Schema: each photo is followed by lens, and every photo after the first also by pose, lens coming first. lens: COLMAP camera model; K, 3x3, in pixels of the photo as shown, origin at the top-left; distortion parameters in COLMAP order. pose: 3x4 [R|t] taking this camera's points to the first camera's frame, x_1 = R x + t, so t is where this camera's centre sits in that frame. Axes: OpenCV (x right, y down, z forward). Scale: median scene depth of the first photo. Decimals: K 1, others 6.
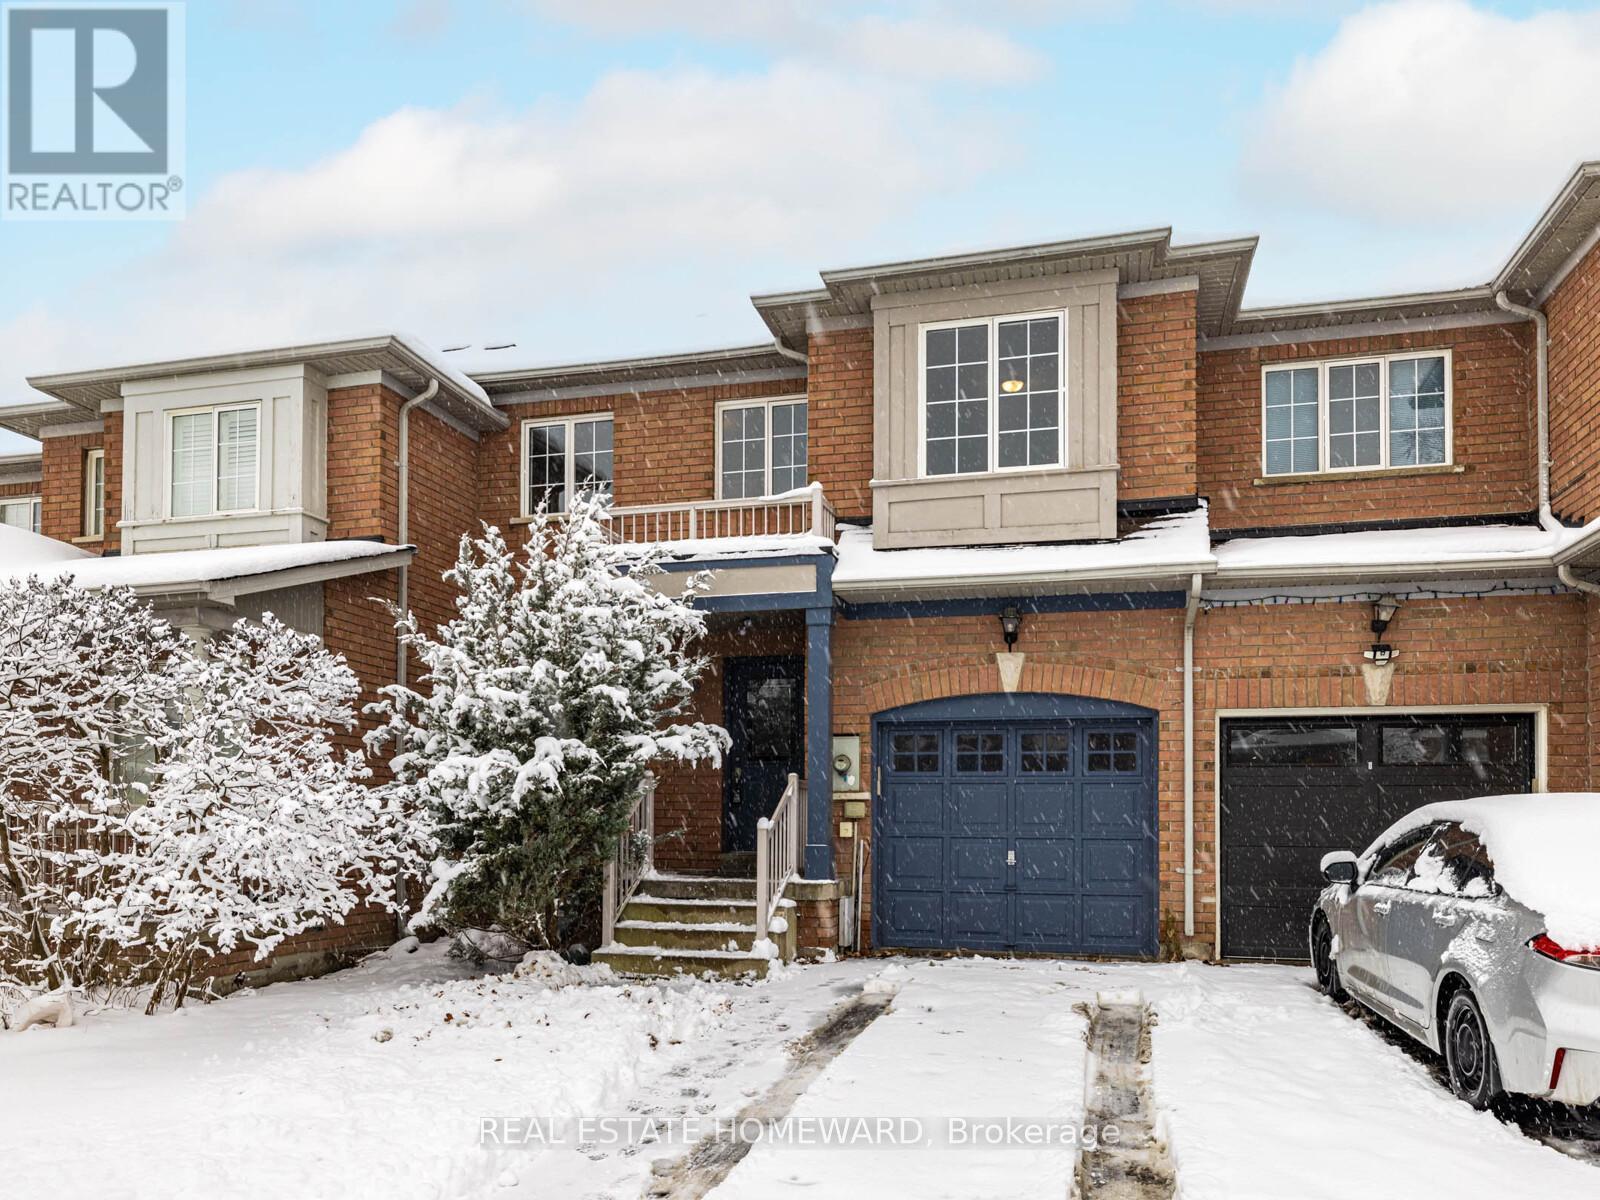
lens RADIAL K [[1065.3, 0, 800.6], [0, 1065.3, 459.2], [0, 0, 1]] dist [0.001266, 0.000782]
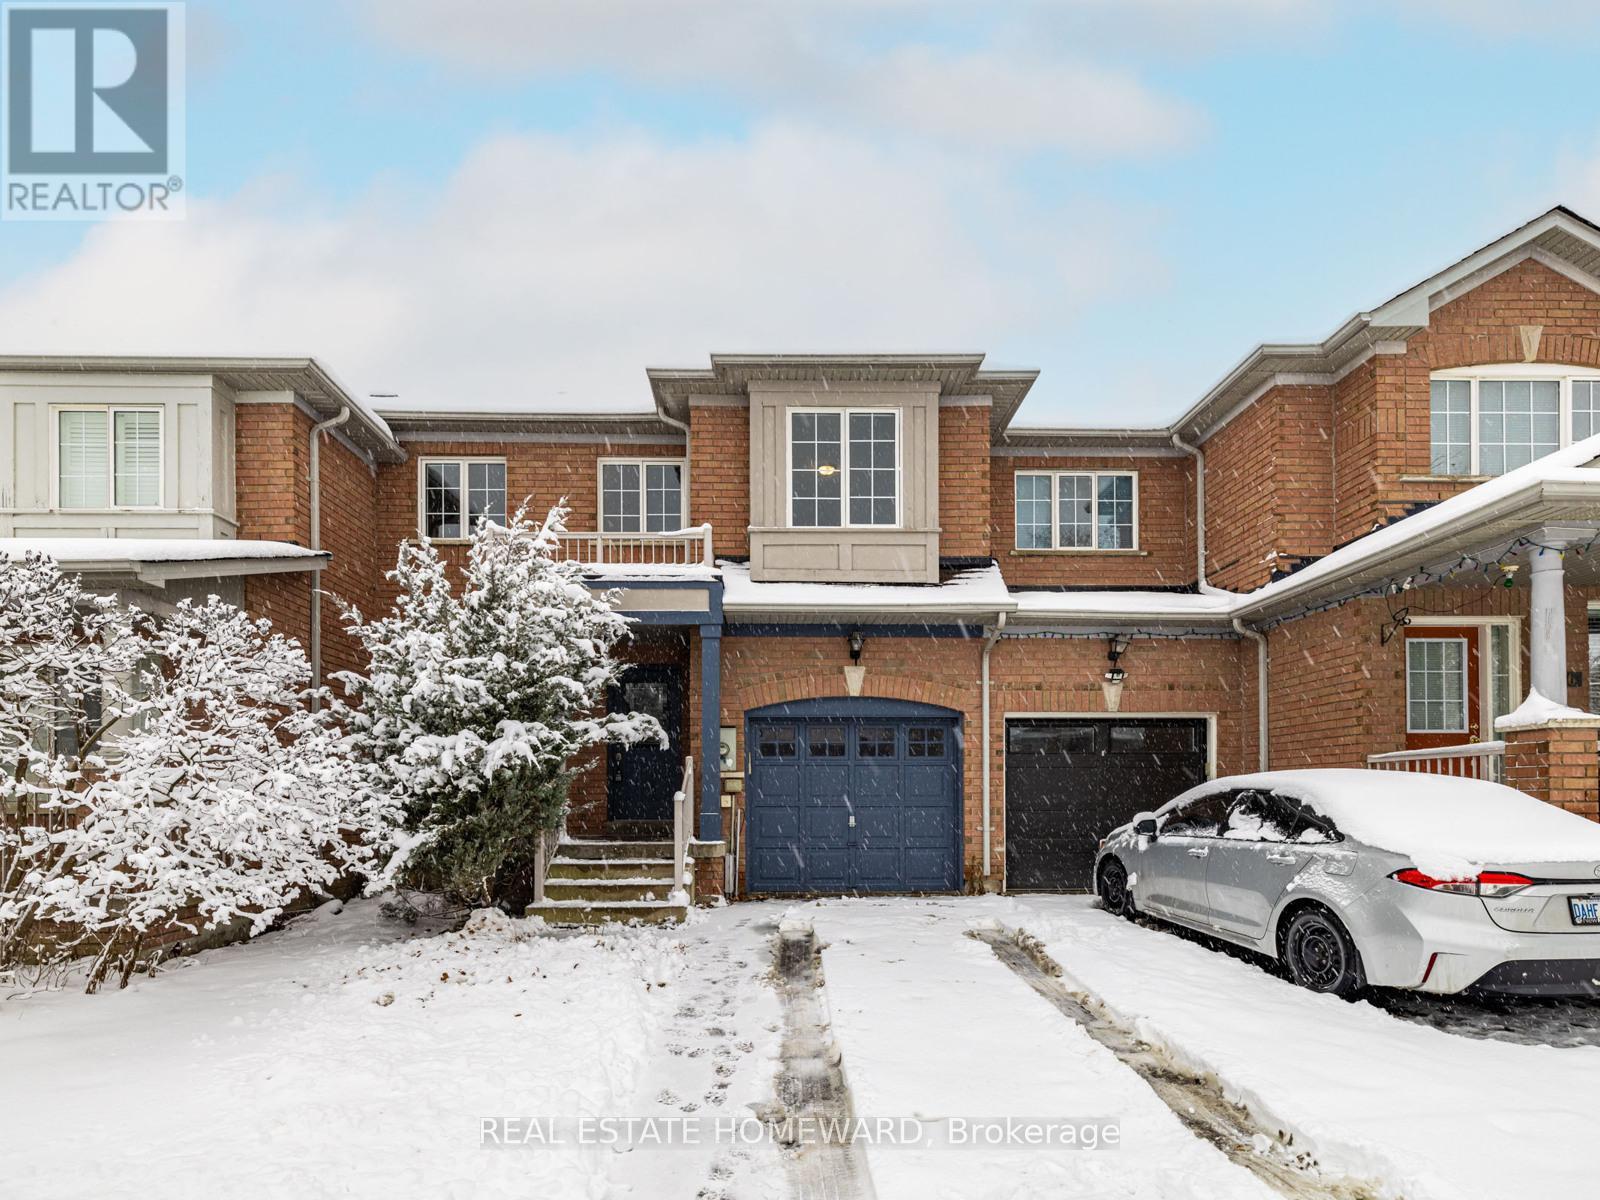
lens RADIAL K [[785.8, 0, 802.8], [0, 785.8, 588.8], [0, 0, 1]] dist [0.004369, 0.000212]
pose [[0.963446, 0.061833, 0.260668, -0.130219], [-0.079285, 0.995223, 0.056966, 0.042526], [-0.255901, -0.075551, 0.963746, 0.114323]]
